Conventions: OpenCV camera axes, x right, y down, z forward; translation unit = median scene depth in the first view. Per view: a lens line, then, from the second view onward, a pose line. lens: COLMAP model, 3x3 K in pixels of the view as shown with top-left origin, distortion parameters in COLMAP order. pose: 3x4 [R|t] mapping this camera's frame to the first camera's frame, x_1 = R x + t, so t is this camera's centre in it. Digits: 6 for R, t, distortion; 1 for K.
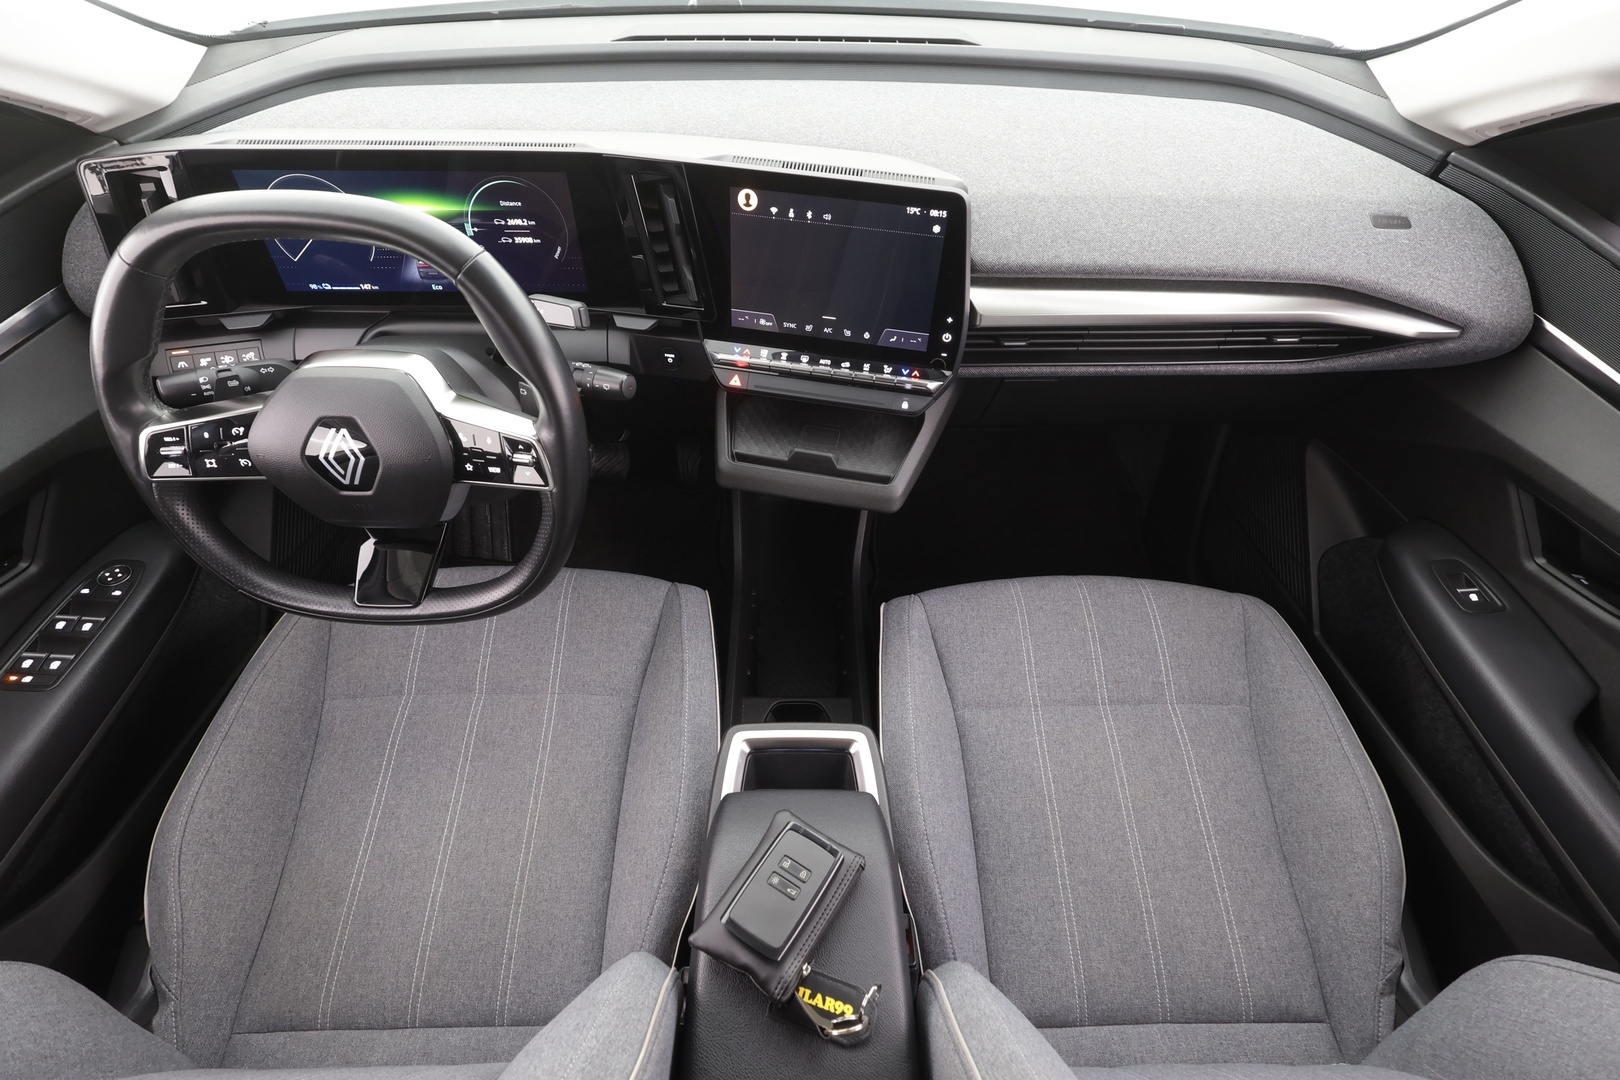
lens RADIAL K [[759.8, 0, 811.5], [0, 759.8, 546.3], [0, 0, 1]] dist [-0.004002, 0.003662]
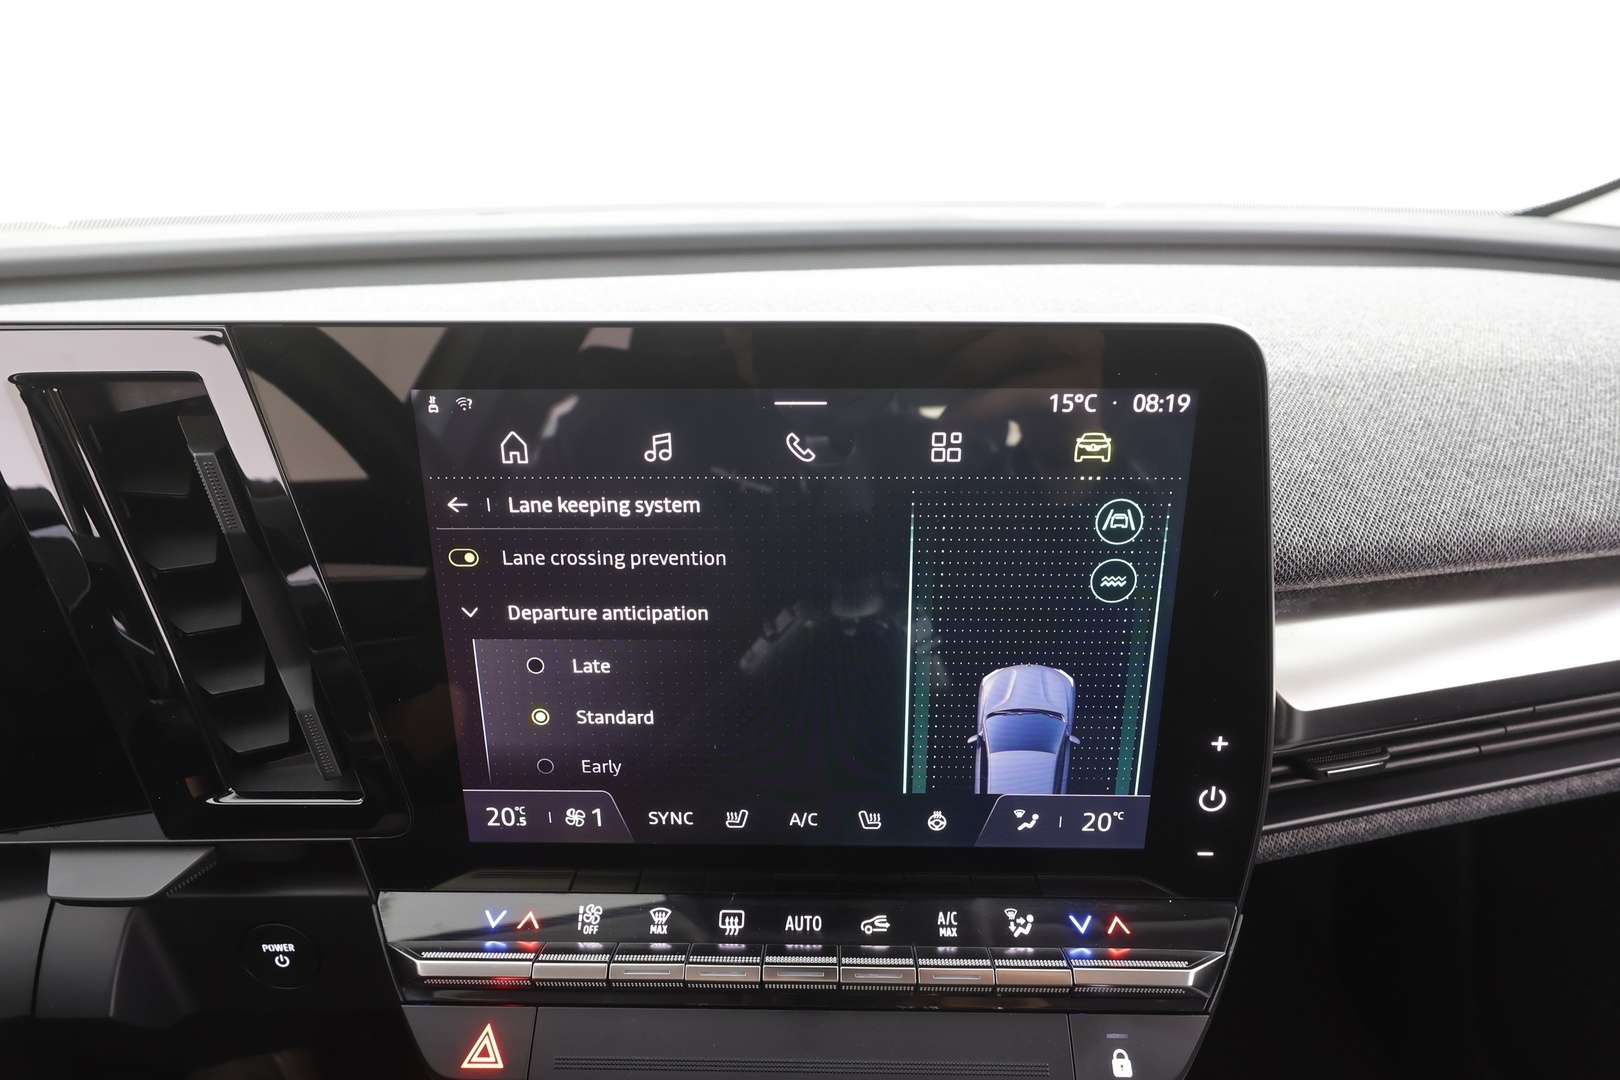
lens RADIAL K [[796.2, 0, 816.9], [0, 796.2, 545.2], [0, 0, 1]] dist [0.000610, 0.000153]
pose [[0.983824, -0.097380, 0.150355, -0.008991], [0.149972, 0.906782, -0.394024, -0.259508], [-0.097969, 0.410200, 0.906718, 0.679696]]
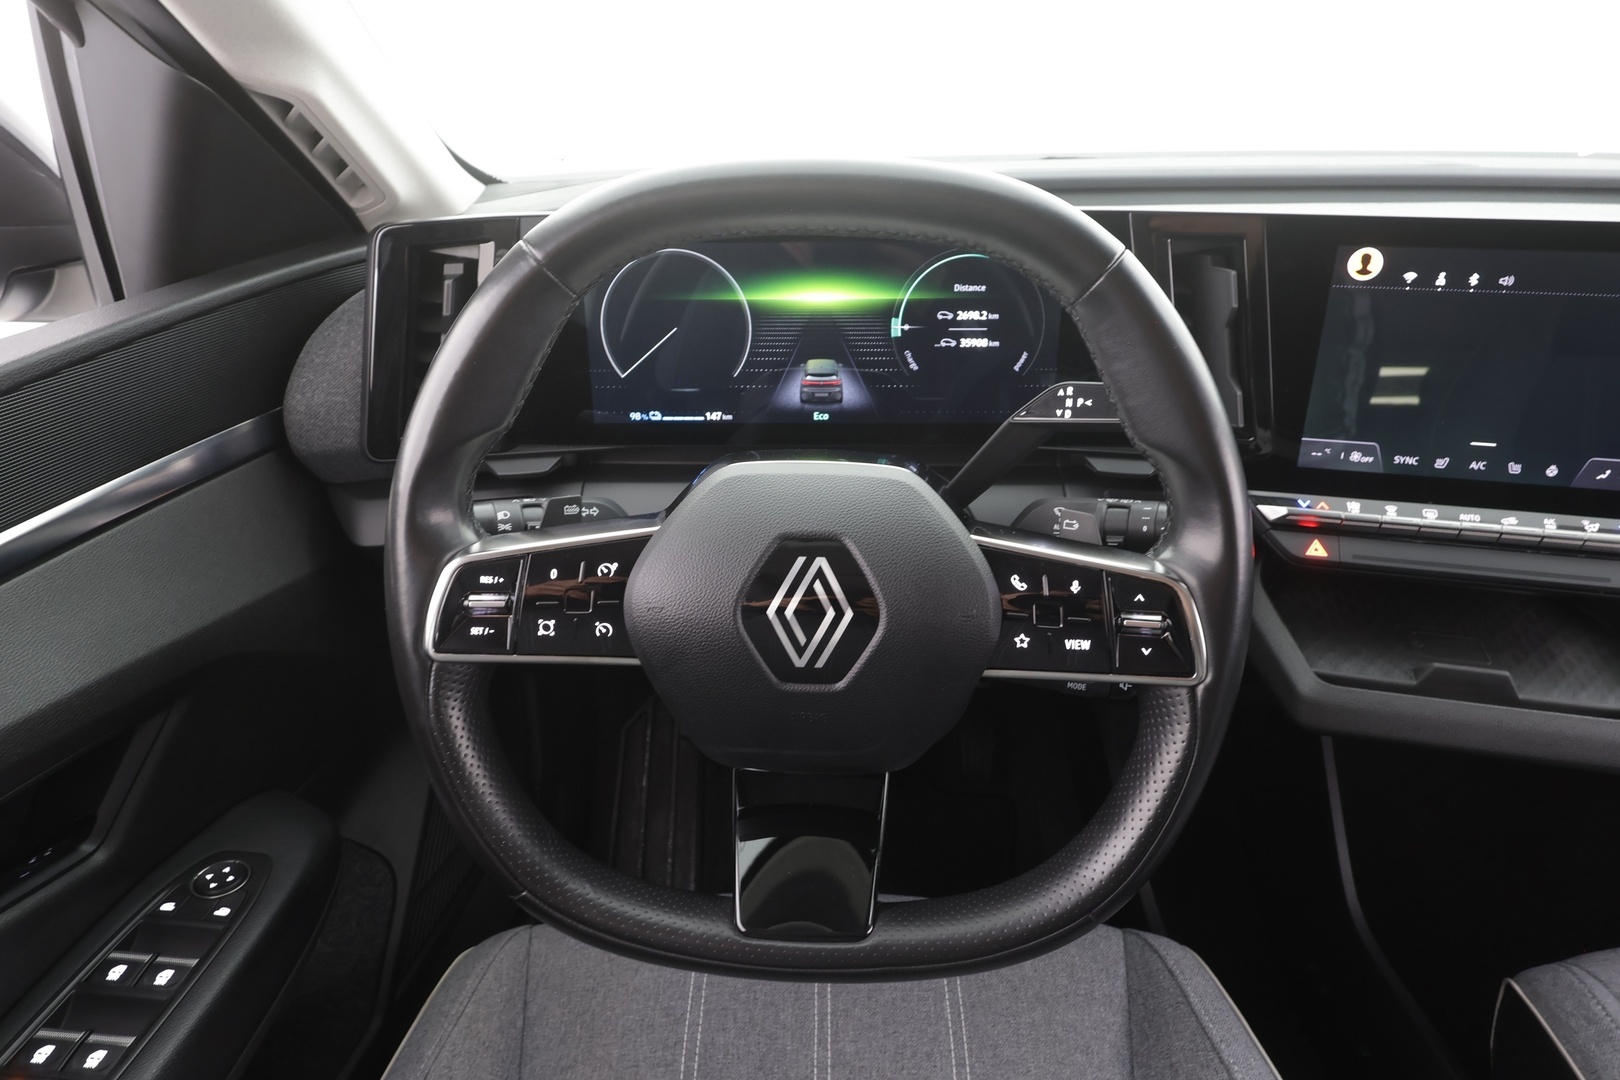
lens RADIAL K [[915.0, 0, 810.0], [0, 915.0, 543.6], [0, 0, 1]] dist [0.004170, -0.001585]
pose [[0.998771, -0.001829, -0.049526, -0.477181], [-0.017788, 0.919503, -0.392681, 0.070629], [0.046257, 0.393080, 0.918340, 0.328430]]
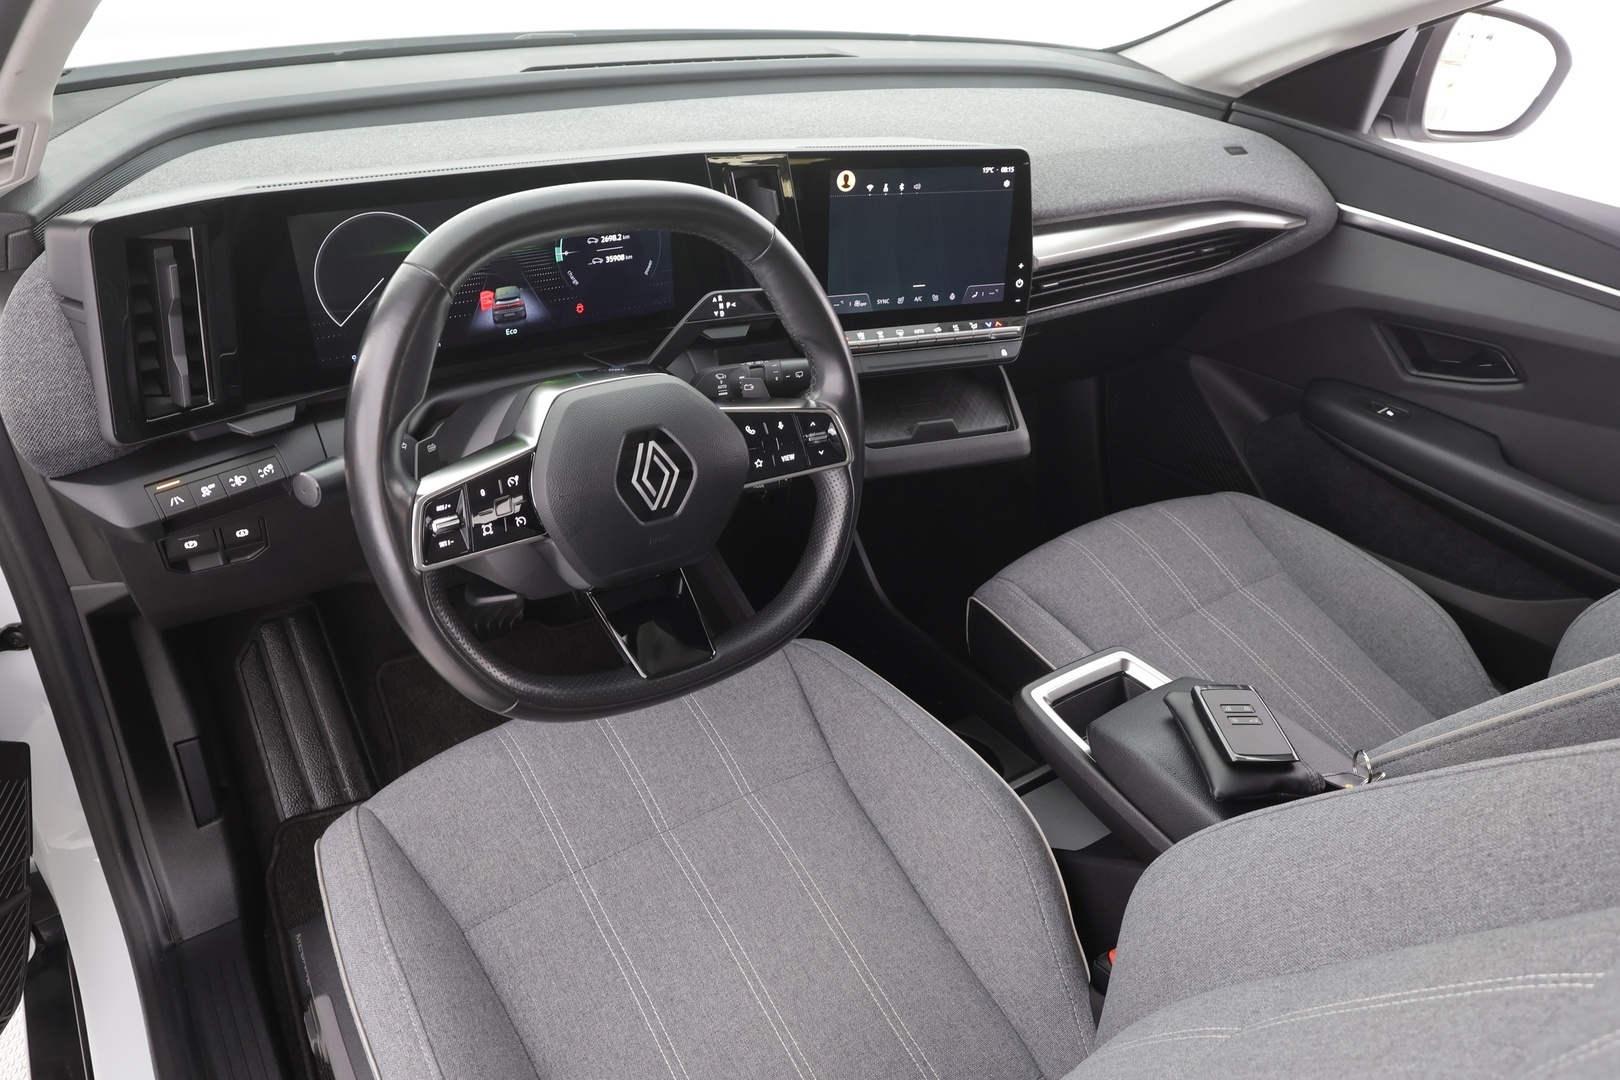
lens RADIAL K [[1090.0, 0, 818.5], [0, 1090.0, 544.9], [0, 0, 1]] dist [0.007584, 0.000976]
pose [[0.825388, -0.269138, 0.496286, -0.889490], [0.373153, 0.919736, -0.121826, 0.139874], [-0.423664, 0.285744, 0.859569, -0.085772]]
